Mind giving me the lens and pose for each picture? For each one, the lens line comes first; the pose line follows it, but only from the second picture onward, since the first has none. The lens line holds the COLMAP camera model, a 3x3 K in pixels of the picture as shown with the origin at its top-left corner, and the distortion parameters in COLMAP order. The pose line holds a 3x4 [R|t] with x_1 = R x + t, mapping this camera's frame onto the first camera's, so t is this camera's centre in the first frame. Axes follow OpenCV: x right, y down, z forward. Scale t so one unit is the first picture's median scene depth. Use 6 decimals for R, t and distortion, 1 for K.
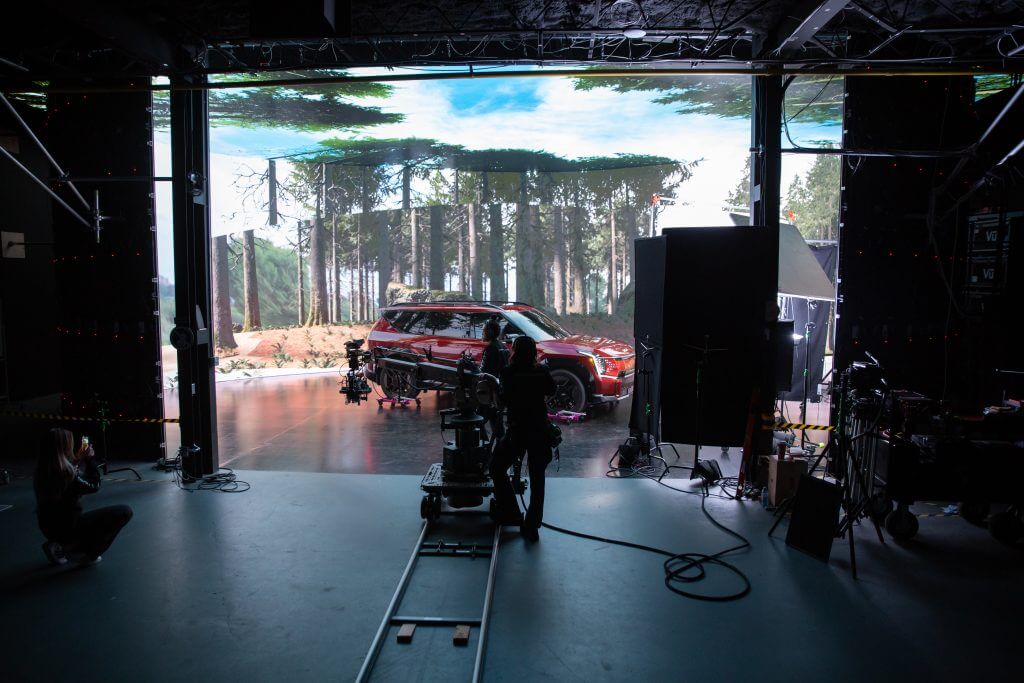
lens RADIAL K [[650.6, 0, 512.0], [0, 650.6, 341.5], [0, 0, 1]] dist [-0.048540, 0.004046]
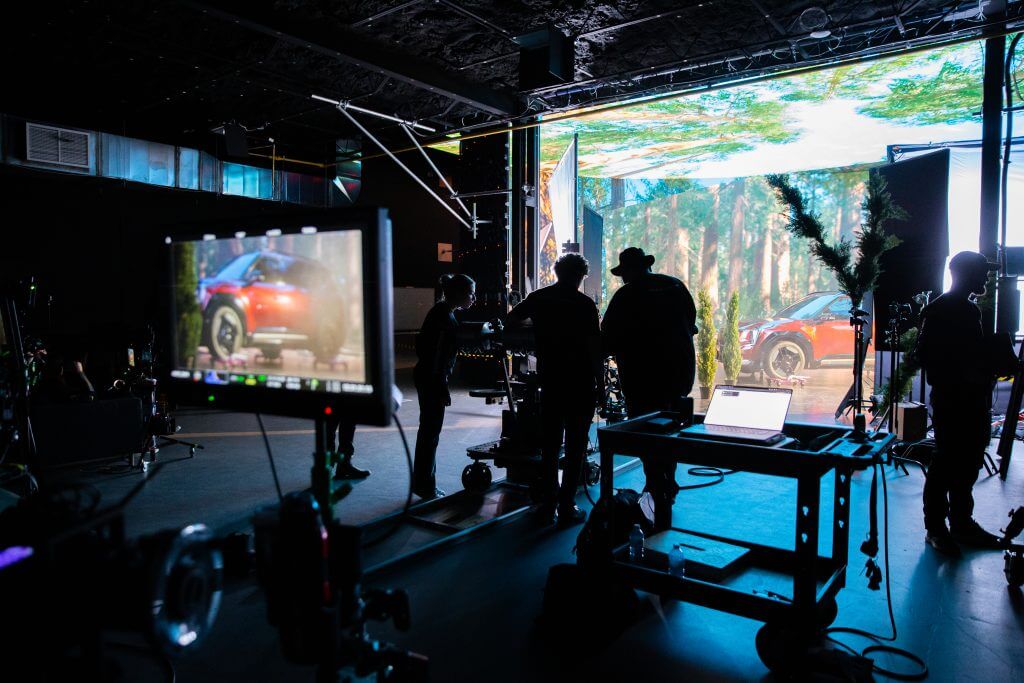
lens RADIAL K [[650.6, 0, 512.0], [0, 650.6, 341.5], [0, 0, 1]] dist [-0.048540, 0.004046]
pose [[0.832257, 0.032602, -0.553431, 0.260956], [-0.040030, 0.999198, -0.001335, 0.081145], [0.552943, 0.023265, 0.832894, -0.197525]]
